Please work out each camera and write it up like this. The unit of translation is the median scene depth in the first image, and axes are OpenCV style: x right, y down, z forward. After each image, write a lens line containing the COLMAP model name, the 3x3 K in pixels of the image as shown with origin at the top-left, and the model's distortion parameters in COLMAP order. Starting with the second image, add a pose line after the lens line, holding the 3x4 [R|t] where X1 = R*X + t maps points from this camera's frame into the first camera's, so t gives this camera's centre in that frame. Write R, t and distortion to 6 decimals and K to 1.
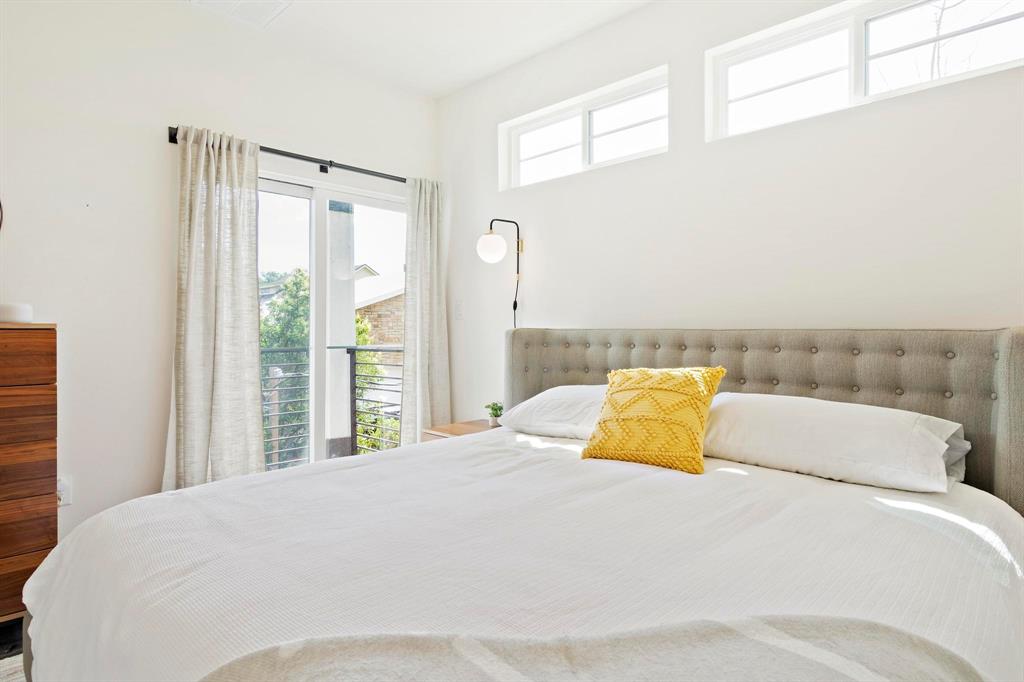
lens RADIAL K [[577.5, 0, 509.3], [0, 577.5, 330.1], [0, 0, 1]] dist [0.006897, -0.002168]
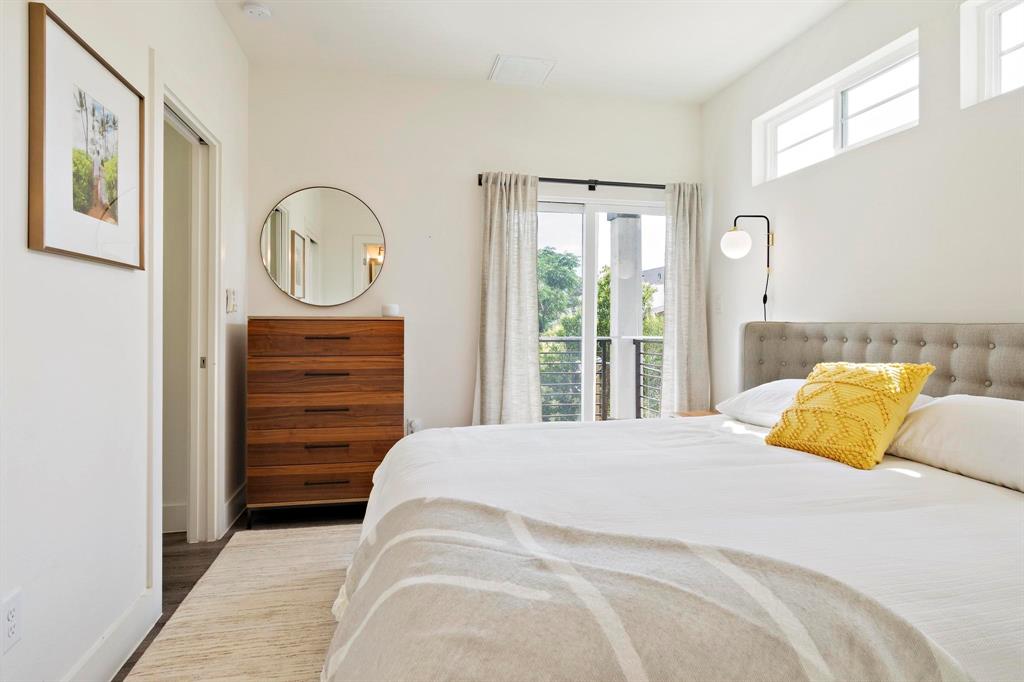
lens RADIAL K [[577.5, 0, 505.2], [0, 577.5, 322.7], [0, 0, 1]] dist [0.006897, -0.002168]
pose [[0.826964, 0.005246, -0.562230, 0.243127], [-0.006933, 0.999976, -0.000867, 0.003090], [0.562212, 0.004615, 0.826980, -0.100784]]
